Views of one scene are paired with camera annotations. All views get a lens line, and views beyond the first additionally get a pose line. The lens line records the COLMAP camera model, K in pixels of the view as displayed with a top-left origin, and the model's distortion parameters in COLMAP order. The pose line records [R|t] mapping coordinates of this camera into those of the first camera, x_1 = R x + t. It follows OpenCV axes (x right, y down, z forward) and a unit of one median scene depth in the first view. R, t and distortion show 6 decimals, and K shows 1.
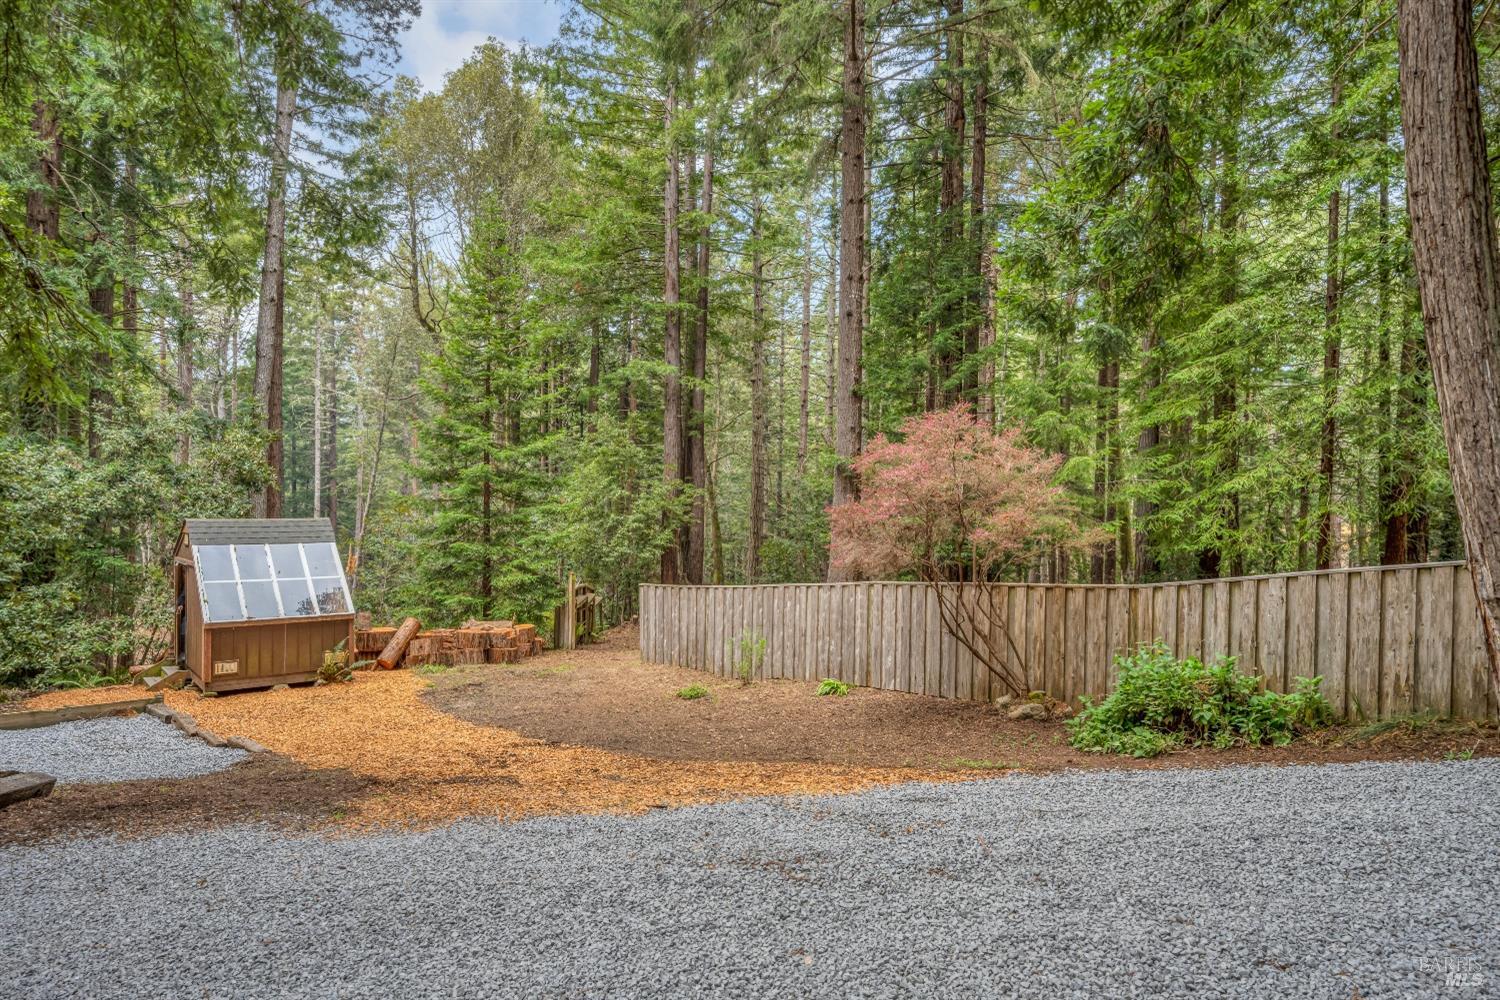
lens RADIAL K [[938.7, 0, 746.0], [0, 938.7, 501.2], [0, 0, 1]] dist [-0.002509, -0.003043]
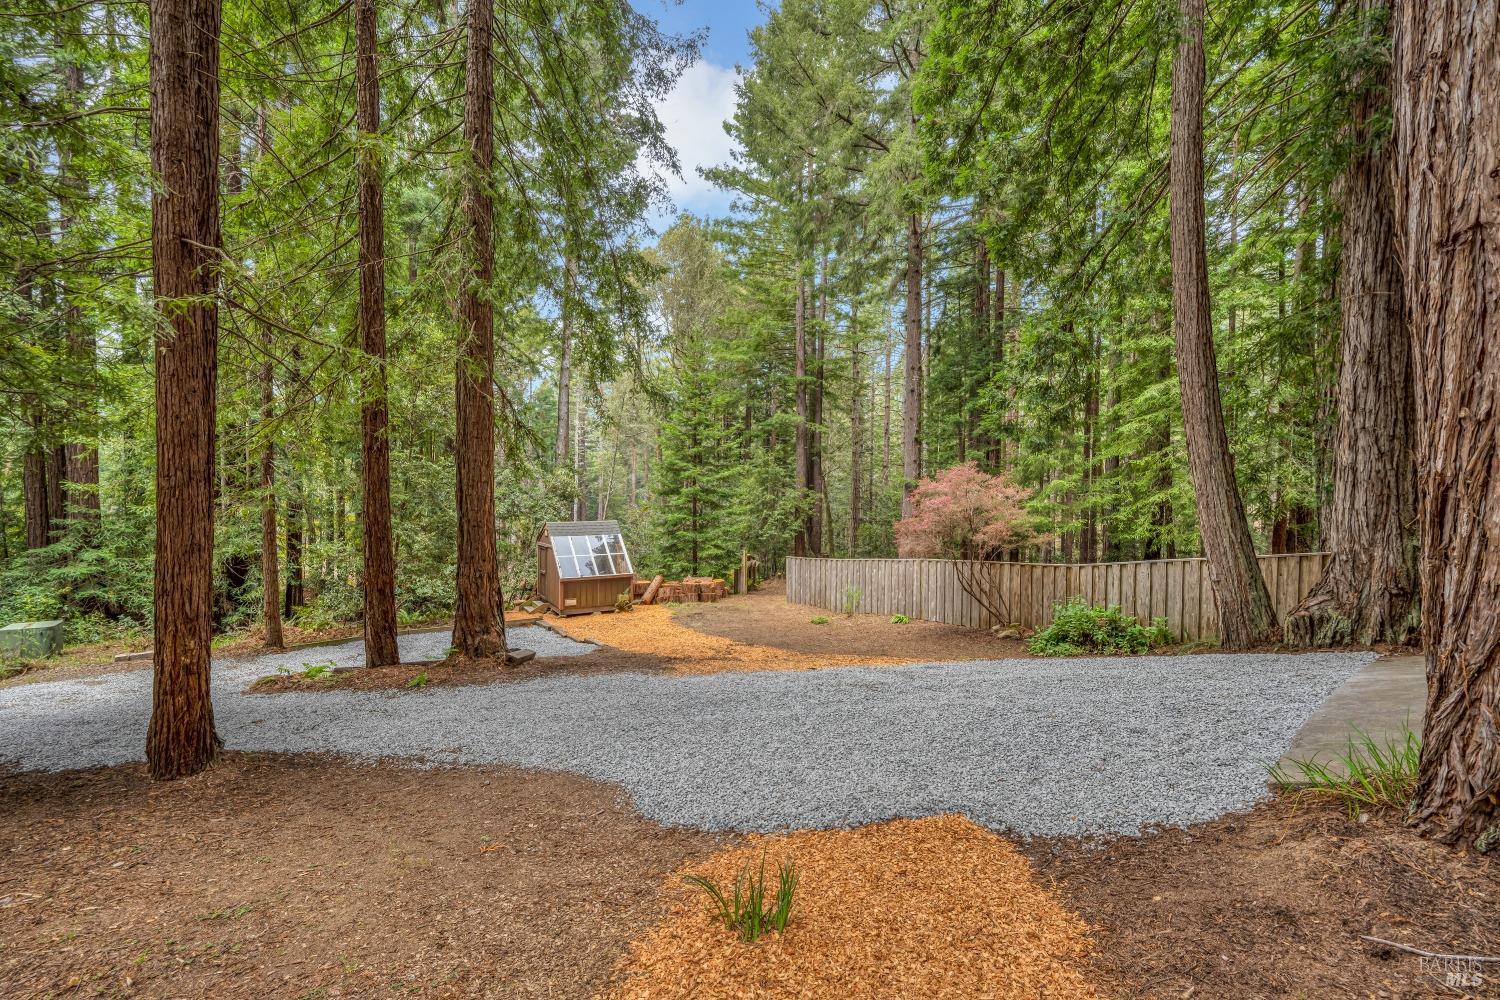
lens RADIAL K [[649.9, 0, 758.4], [0, 649.9, 497.0], [0, 0, 1]] dist [-0.000802, -0.000111]
pose [[0.990708, -0.005460, -0.135895, -0.002763], [0.006769, 0.999935, 0.009173, -0.033374], [0.135836, -0.010008, 0.990681, -0.185022]]
